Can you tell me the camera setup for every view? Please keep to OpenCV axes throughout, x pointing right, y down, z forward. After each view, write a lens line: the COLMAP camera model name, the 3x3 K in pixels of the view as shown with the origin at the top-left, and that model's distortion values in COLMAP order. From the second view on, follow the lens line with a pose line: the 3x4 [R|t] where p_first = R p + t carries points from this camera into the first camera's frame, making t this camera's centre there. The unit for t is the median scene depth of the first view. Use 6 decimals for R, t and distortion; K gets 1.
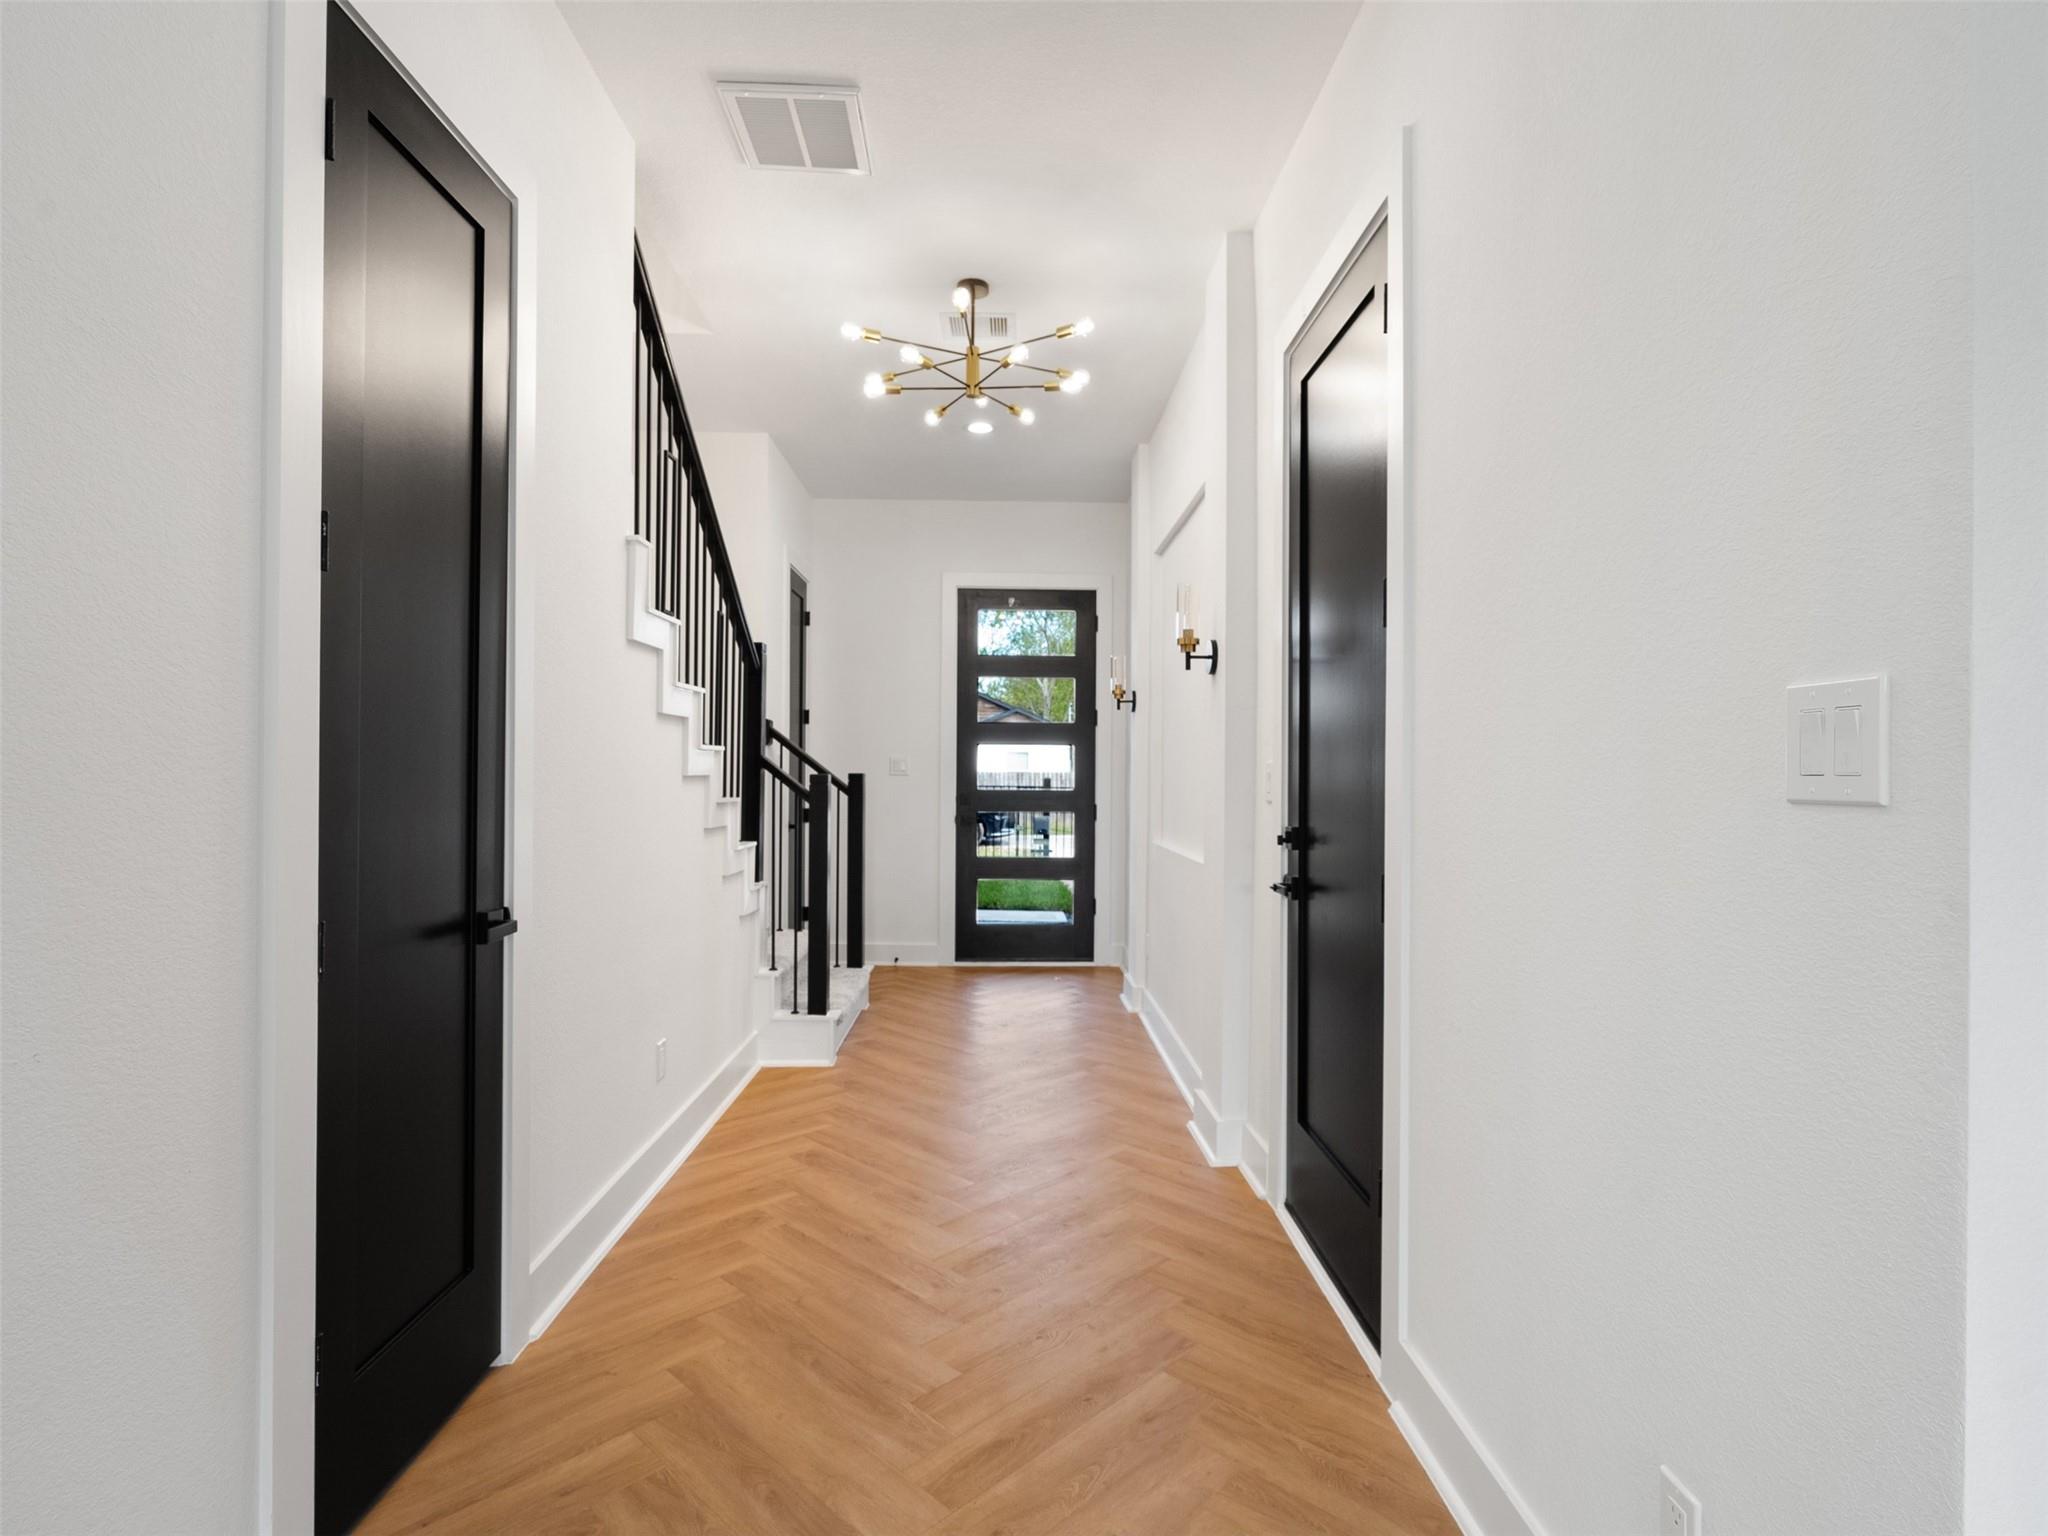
lens RADIAL K [[964.4, 0, 1024.0], [0, 964.4, 769.5], [0, 0, 1]] dist [-0.000144, 0.000001]
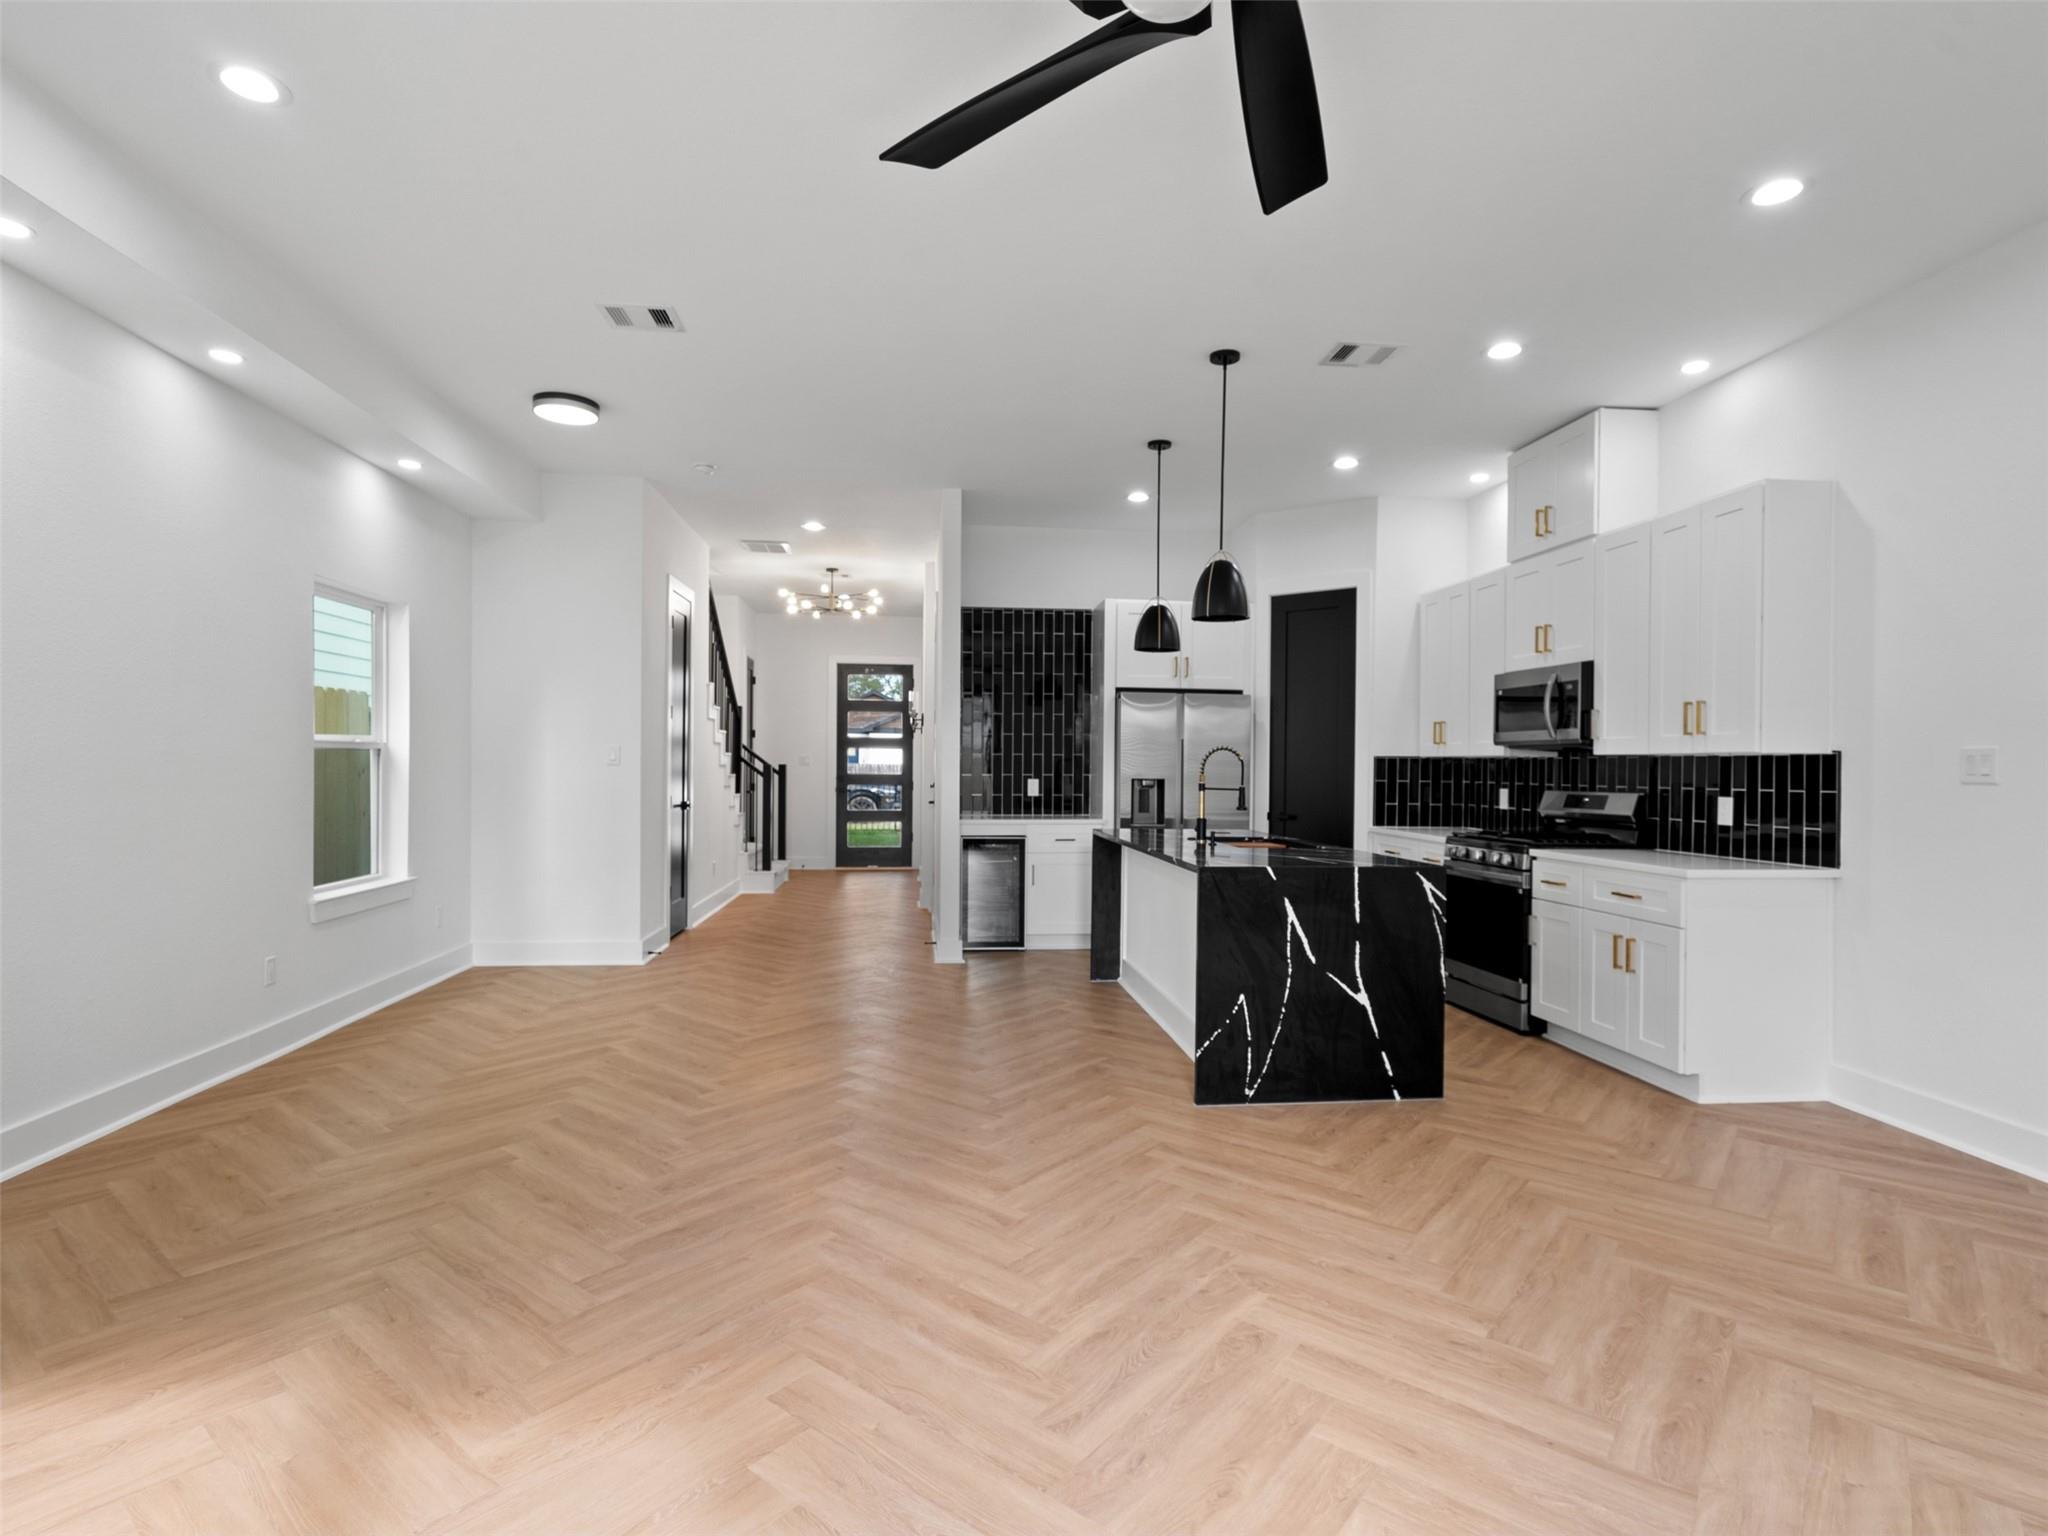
lens RADIAL K [[964.4, 0, 1024.5], [0, 964.4, 764.9], [0, 0, 1]] dist [-0.000144, 0.000001]
pose [[0.995969, 0.002375, 0.089664, 0.142402], [-0.002720, 0.999989, 0.003732, -0.003311], [-0.089654, -0.003961, 0.995965, -1.007031]]
